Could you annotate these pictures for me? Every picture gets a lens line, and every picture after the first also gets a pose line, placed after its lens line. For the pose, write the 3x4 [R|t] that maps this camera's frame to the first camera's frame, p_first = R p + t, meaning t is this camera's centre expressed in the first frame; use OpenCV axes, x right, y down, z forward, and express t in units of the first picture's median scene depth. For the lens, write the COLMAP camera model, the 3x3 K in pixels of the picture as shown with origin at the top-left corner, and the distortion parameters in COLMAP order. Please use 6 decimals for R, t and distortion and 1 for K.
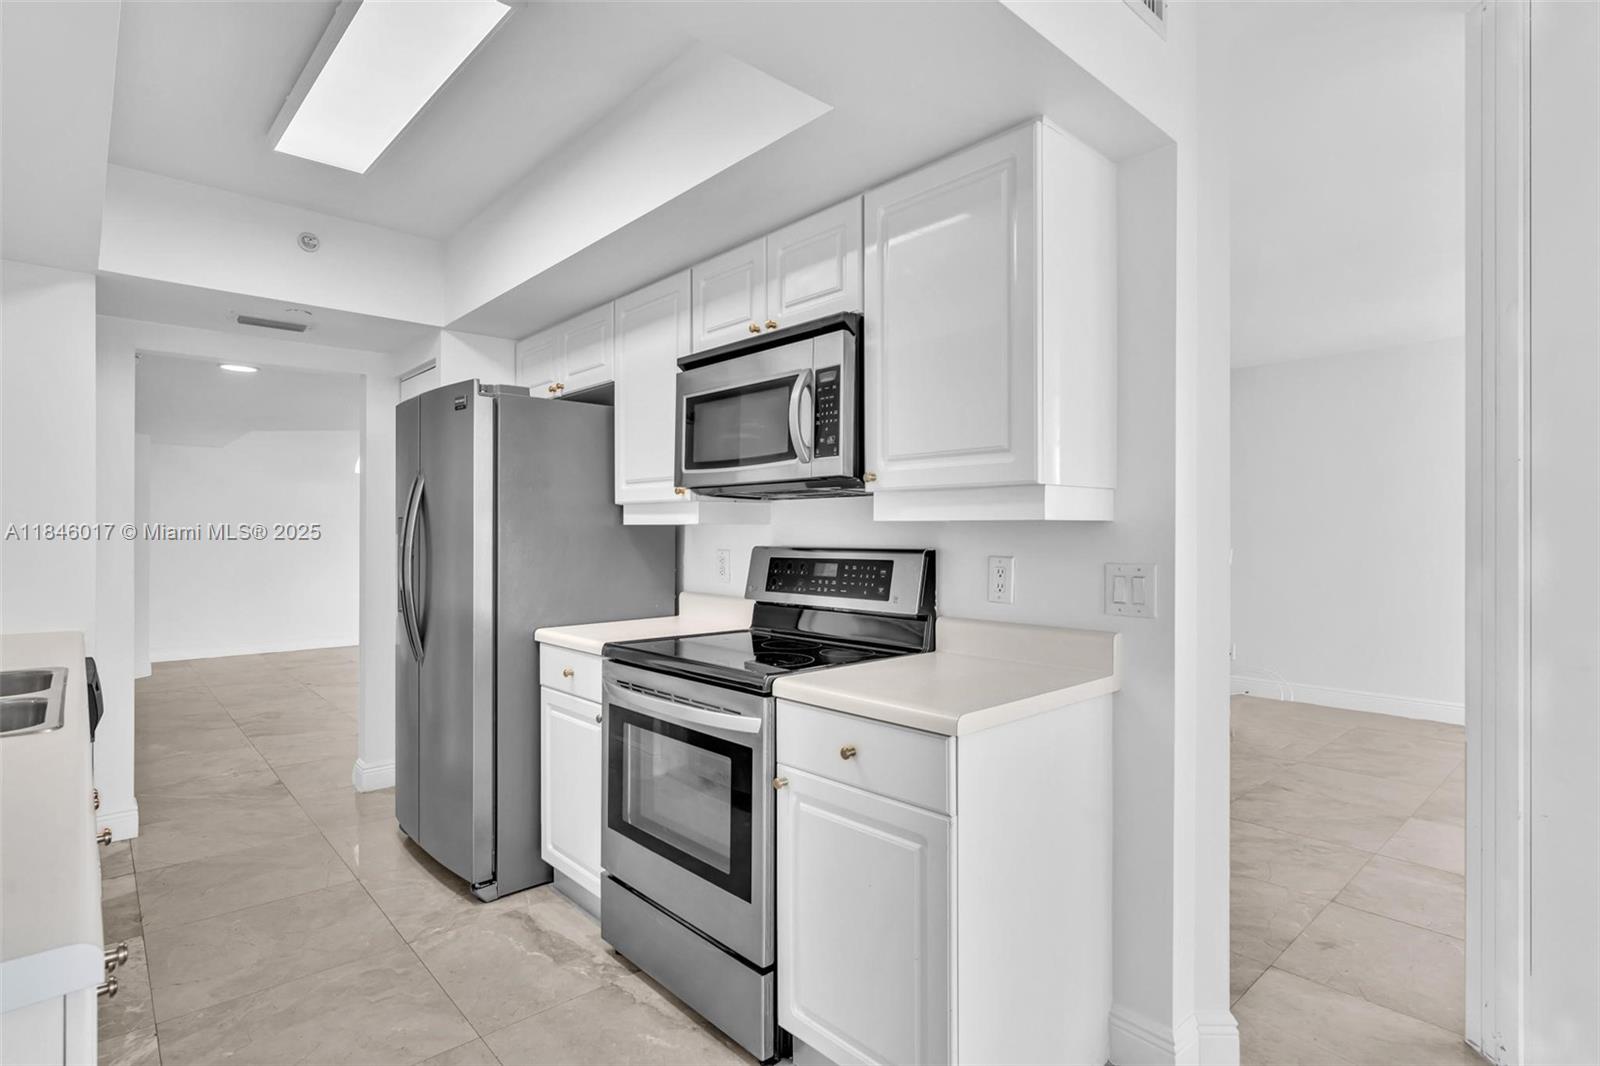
lens RADIAL K [[786.1, 0, 797.5], [0, 786.1, 532.4], [0, 0, 1]] dist [-0.003224, 0.000911]
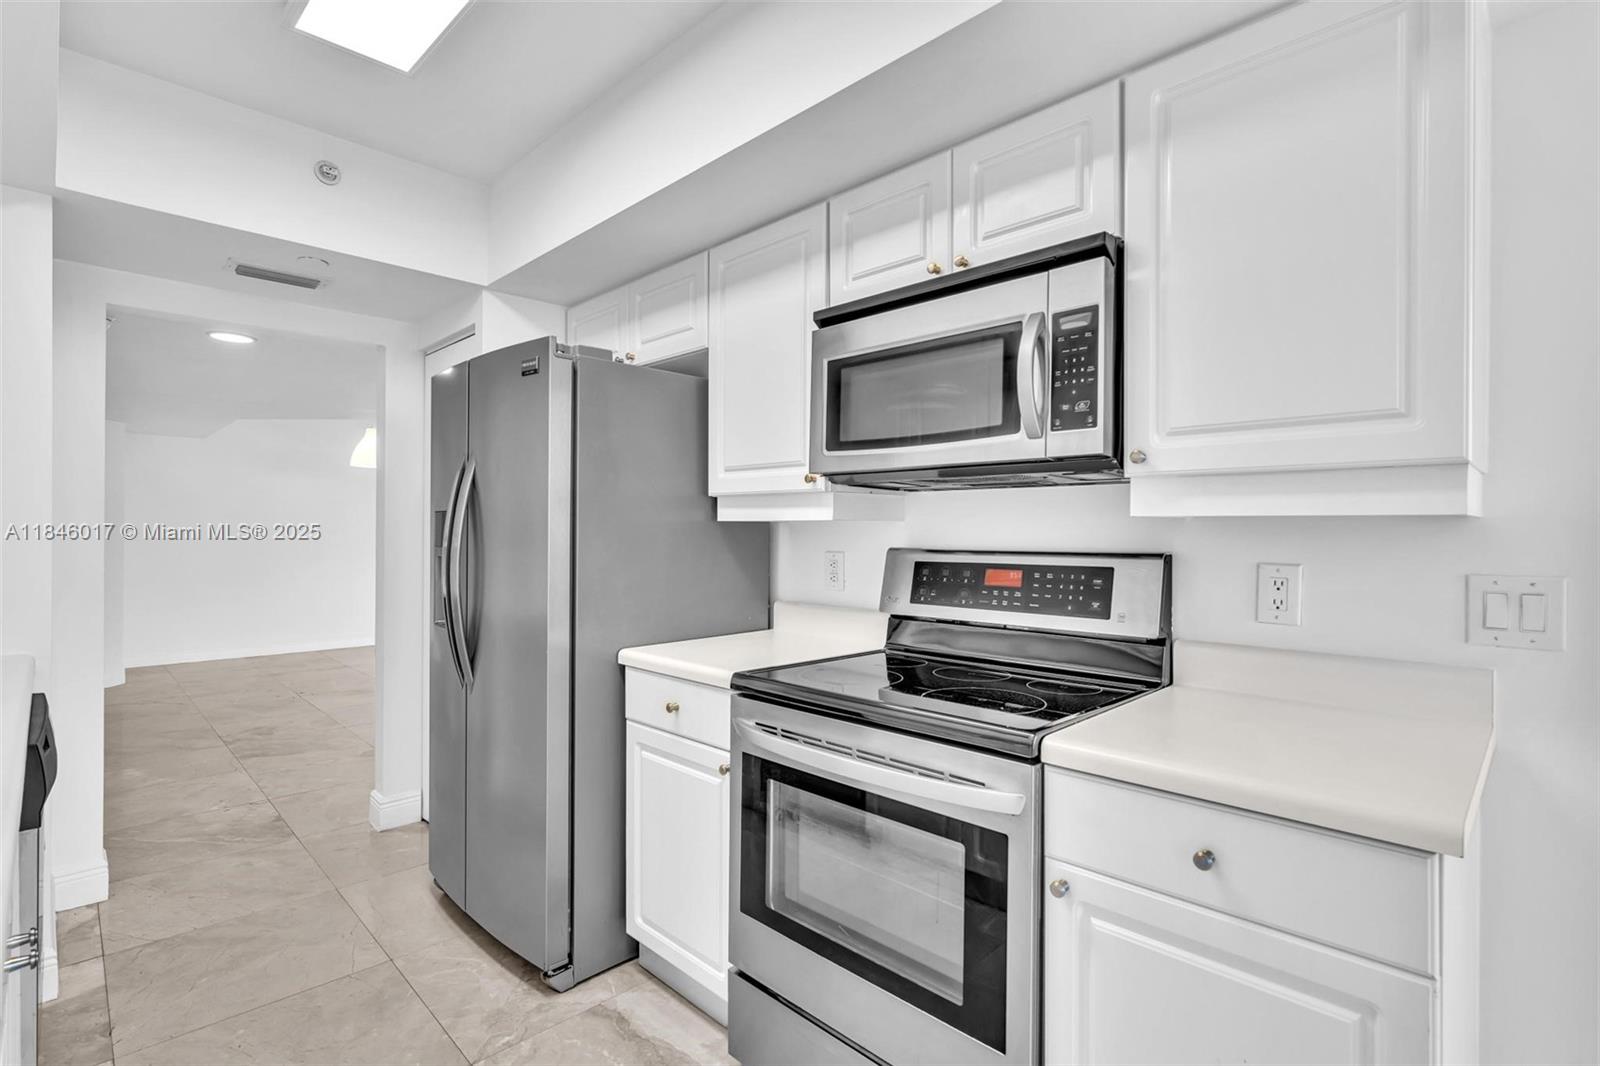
lens RADIAL K [[751.7, 0, 801.8], [0, 751.7, 531.9], [0, 0, 1]] dist [-0.003125, 0.000863]
pose [[0.998982, 0.003716, 0.044962, -0.192725], [-0.003772, 0.999992, 0.001174, 0.000535], [-0.044958, -0.001343, 0.998988, 0.233249]]
